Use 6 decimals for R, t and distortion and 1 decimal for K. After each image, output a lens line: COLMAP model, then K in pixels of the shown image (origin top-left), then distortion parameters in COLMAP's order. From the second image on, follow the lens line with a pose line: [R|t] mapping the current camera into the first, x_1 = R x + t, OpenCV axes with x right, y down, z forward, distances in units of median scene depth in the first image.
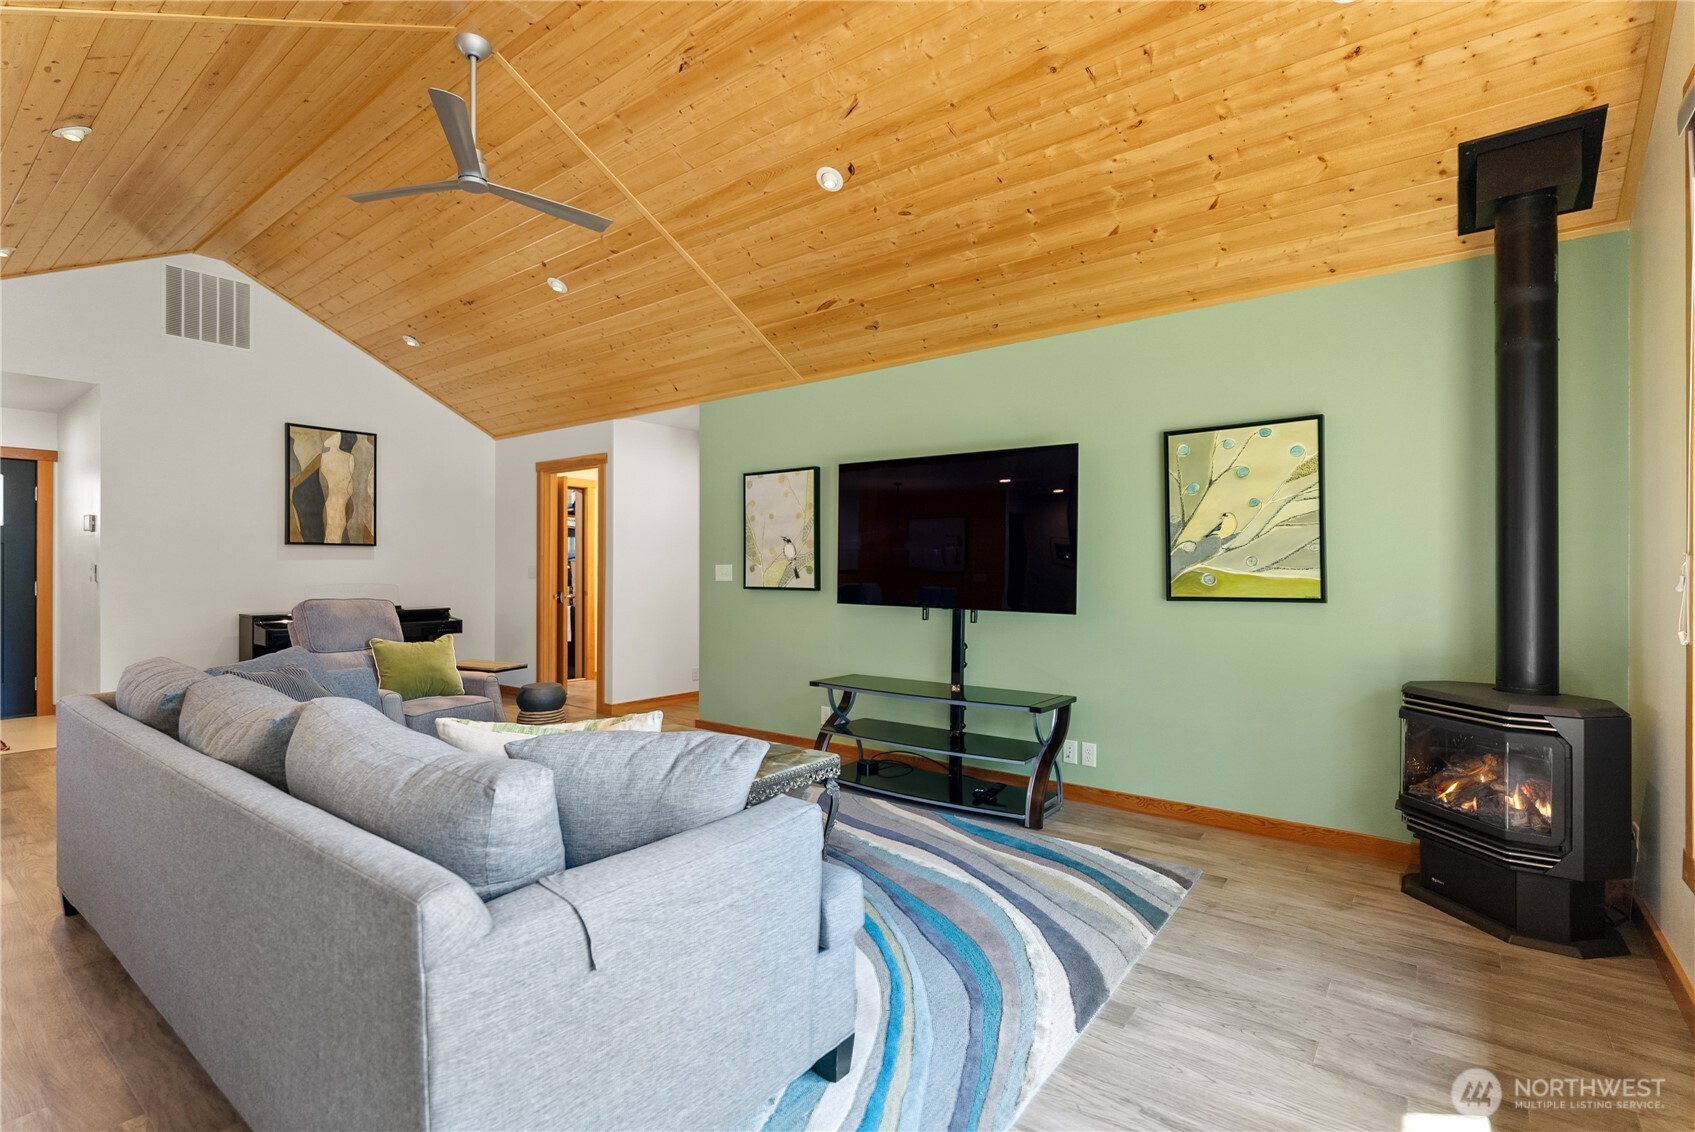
lens RADIAL K [[779.9, 0, 847.5], [0, 779.9, 566.0], [0, 0, 1]] dist [0.000164, -0.000009]
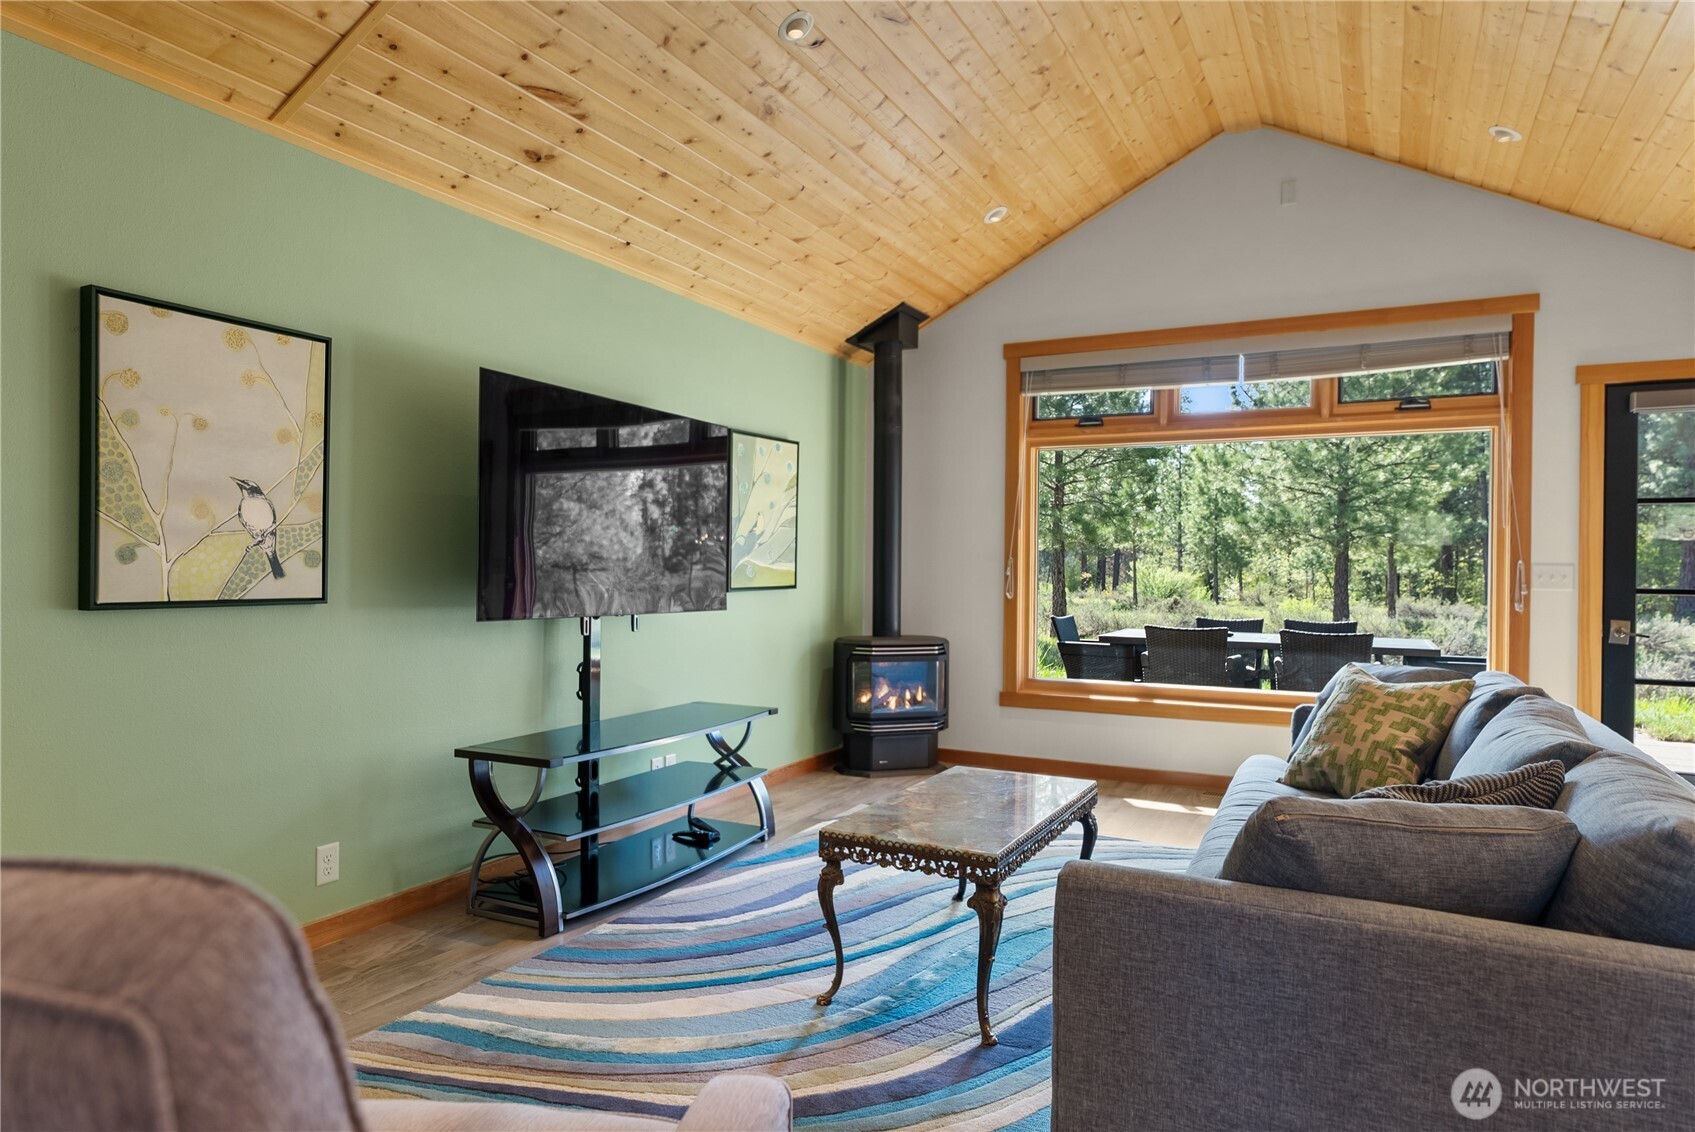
lens RADIAL K [[1026.9, 0, 847.5], [0, 1026.9, 566.0], [0, 0, 1]] dist [-0.000891, -0.000372]
pose [[-0.172832, -0.000558, 0.984951, -0.701011], [-0.009226, 0.999957, -0.001052, 0.007012], [-0.984908, -0.009269, -0.172830, 0.797053]]
